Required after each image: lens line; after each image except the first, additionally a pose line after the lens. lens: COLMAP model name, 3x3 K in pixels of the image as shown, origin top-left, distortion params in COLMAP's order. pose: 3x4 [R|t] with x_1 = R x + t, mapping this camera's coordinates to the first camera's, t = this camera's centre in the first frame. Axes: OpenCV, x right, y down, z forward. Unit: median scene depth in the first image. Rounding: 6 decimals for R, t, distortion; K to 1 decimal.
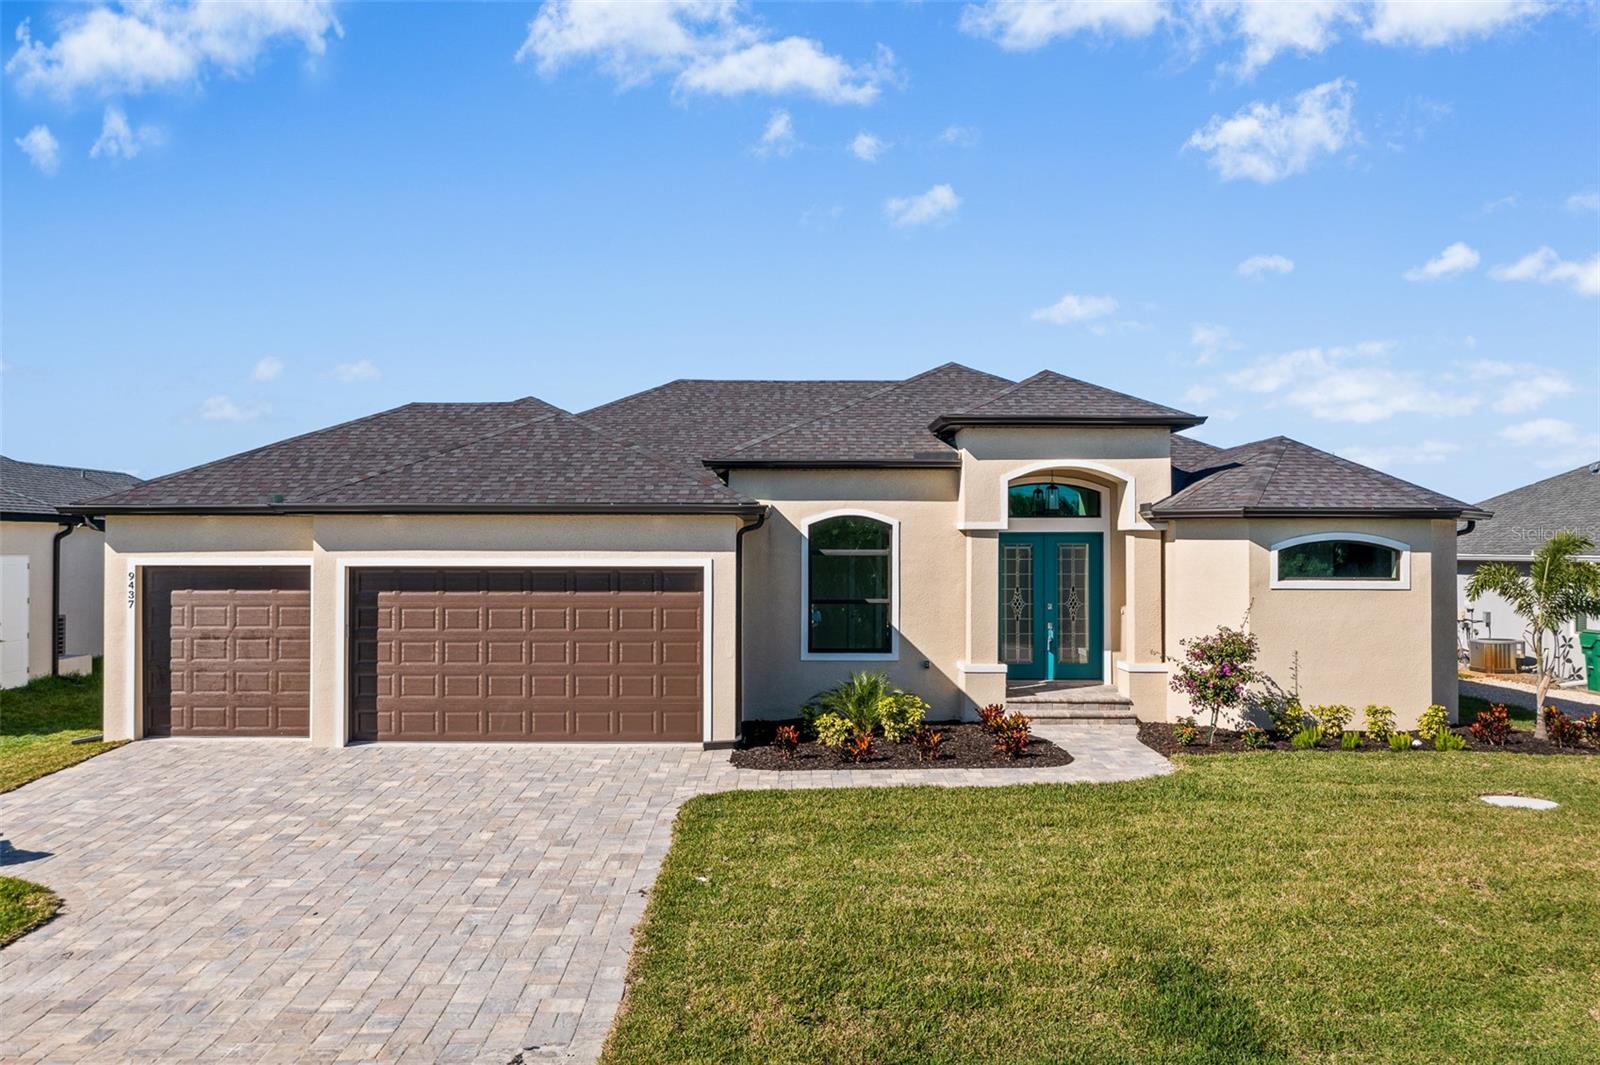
lens RADIAL K [[1270.4, 0, 800.2], [0, 1270.4, 528.1], [0, 0, 1]] dist [-0.006604, 0.000386]
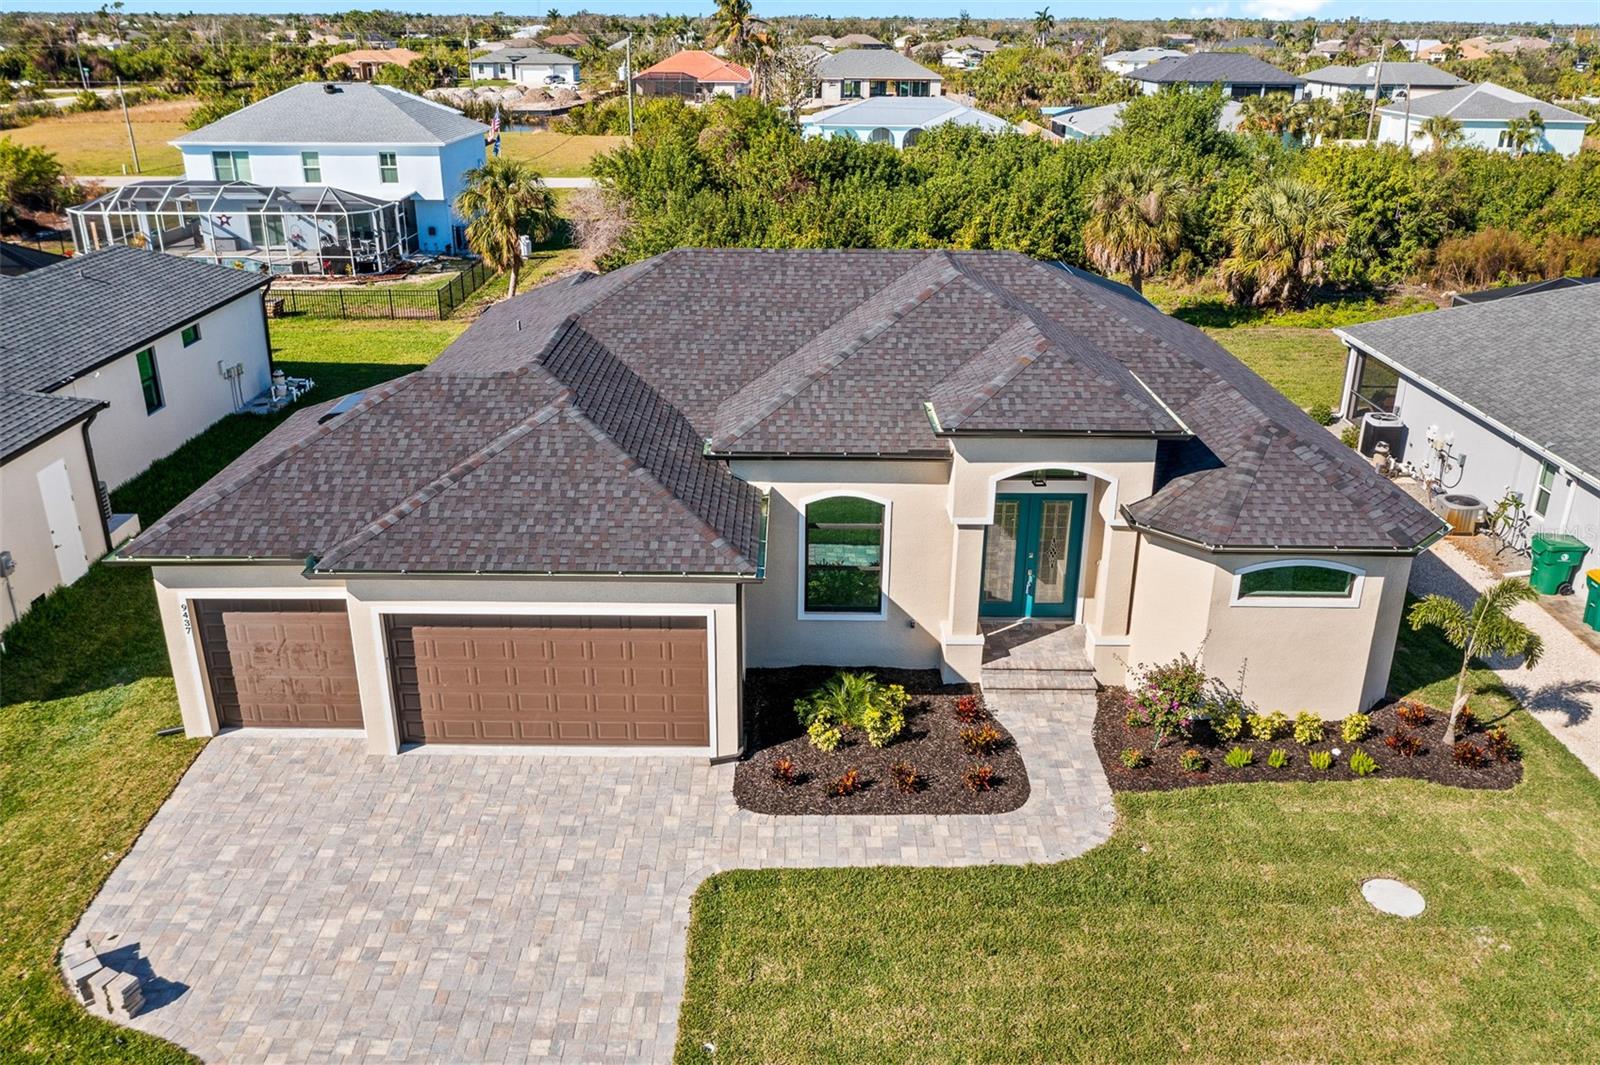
lens RADIAL K [[1270.4, 0, 800.2], [0, 1270.4, 528.1], [0, 0, 1]] dist [-0.006604, 0.000386]
pose [[0.999935, 0.008863, -0.007228, 0.010079], [-0.005327, 0.920217, 0.391371, -0.408449], [0.010120, -0.391307, 0.920204, 0.022610]]
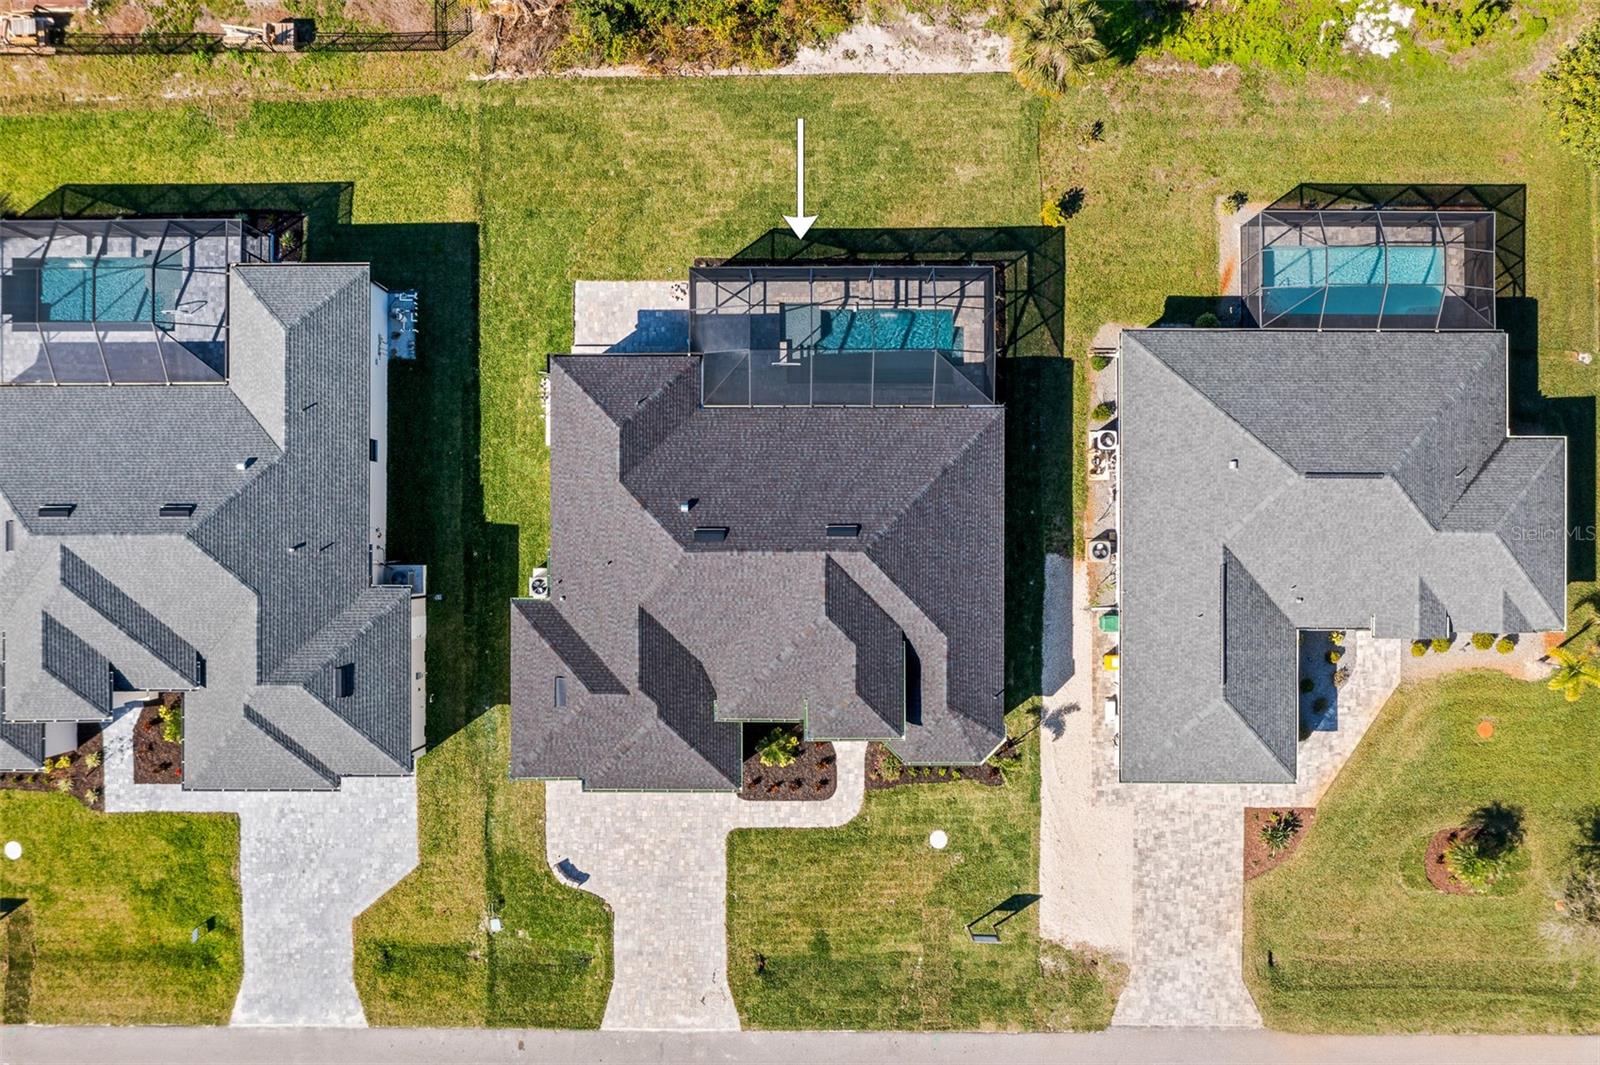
lens RADIAL K [[1302.9, 0, 796.7], [0, 1302.9, 515.1], [0, 0, 1]] dist [-0.008056, 0.003849]
pose [[0.999892, 0.009340, -0.011328, 0.118279], [0.011424, -0.010321, 0.999881, -2.742599], [0.009222, -0.999903, -0.010426, 1.470212]]
